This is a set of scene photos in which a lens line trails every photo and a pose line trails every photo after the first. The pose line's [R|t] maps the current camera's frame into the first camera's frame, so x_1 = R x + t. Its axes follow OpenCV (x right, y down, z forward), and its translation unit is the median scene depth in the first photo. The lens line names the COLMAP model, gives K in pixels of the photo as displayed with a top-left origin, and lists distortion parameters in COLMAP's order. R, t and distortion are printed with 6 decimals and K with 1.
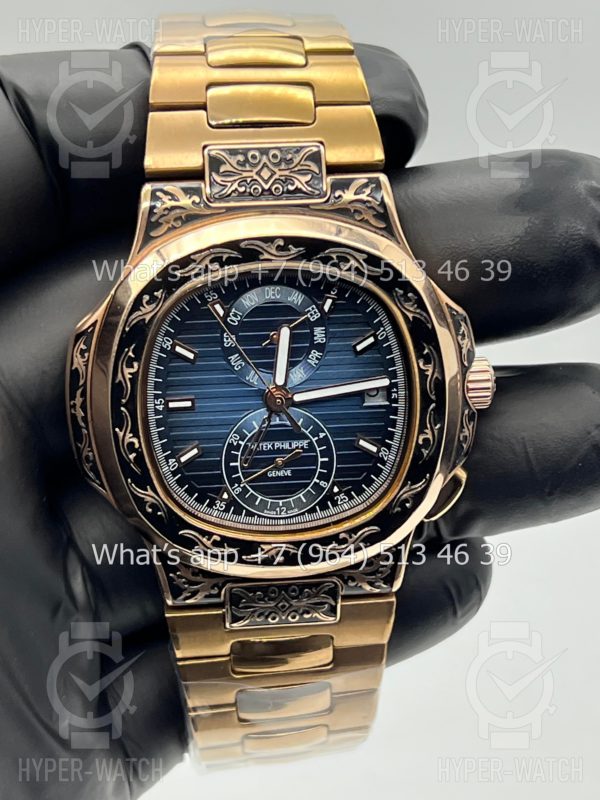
lens RADIAL K [[1899.6, 0, 300.0], [0, 1899.6, 400.0], [0, 0, 1]] dist [0.194395, -0.161205]
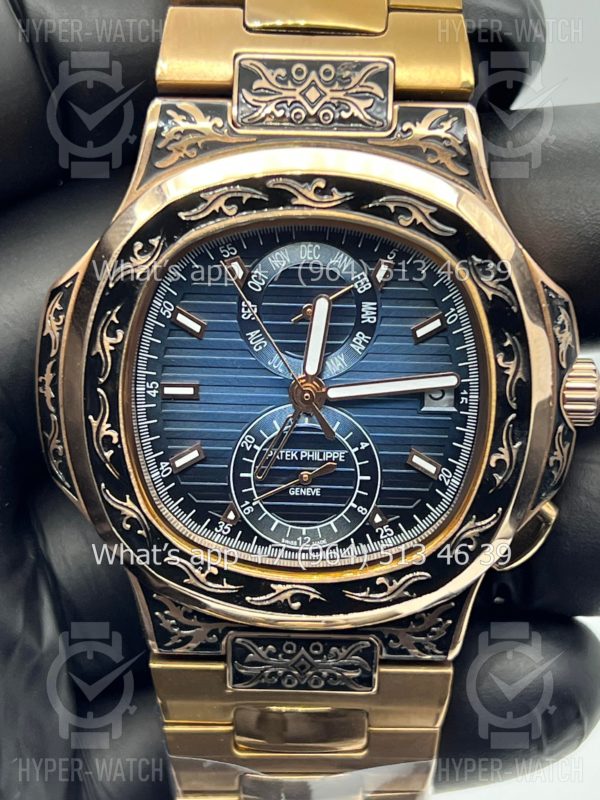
lens RADIAL K [[1899.6, 0, 300.0], [0, 1899.6, 400.0], [0, 0, 1]] dist [0.194395, -0.161205]
pose [[0.992738, 0.071403, -0.096813, 0.058736], [-0.072954, 0.997256, -0.012582, 0.011928], [0.095649, 0.019553, 0.995223, 0.248138]]
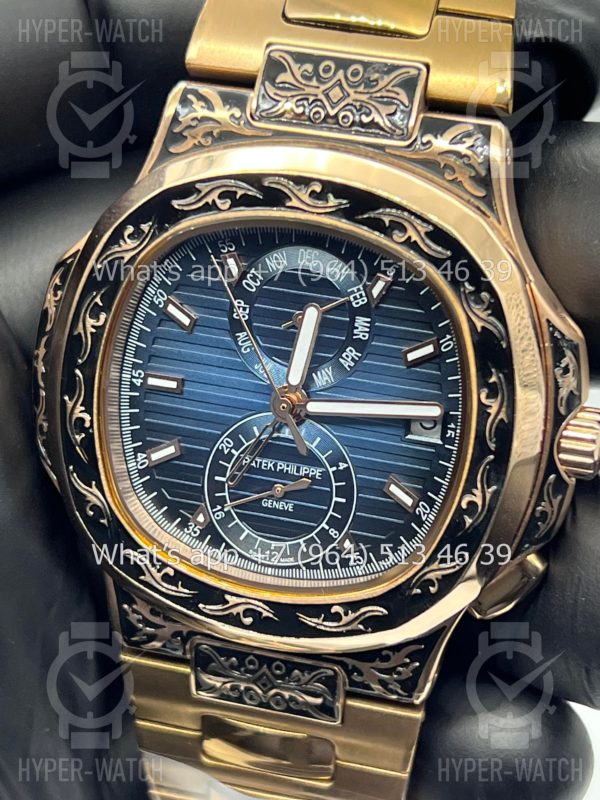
lens RADIAL K [[1899.6, 0, 300.0], [0, 1899.6, 400.0], [0, 0, 1]] dist [0.194395, -0.161205]
pose [[0.932635, 0.205538, -0.296556, 0.206876], [-0.208212, 0.977816, 0.022906, -0.019281], [0.294686, 0.040384, 0.954741, 0.310427]]
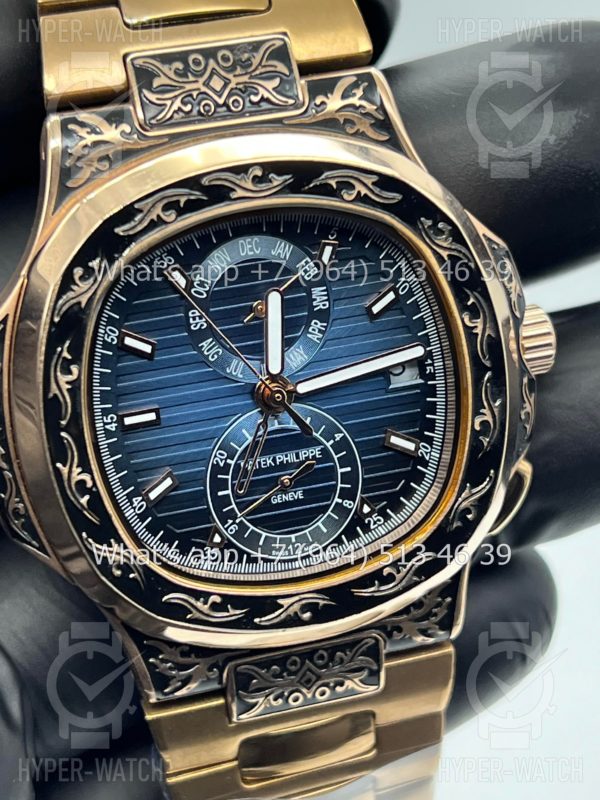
lens RADIAL K [[1899.6, 0, 300.0], [0, 1899.6, 400.0], [0, 0, 1]] dist [0.194395, -0.161205]
pose [[0.984480, -0.128672, 0.119343, -0.087899], [0.131712, 0.991126, -0.017909, 0.015879], [-0.115980, 0.033350, 0.992692, 0.289064]]
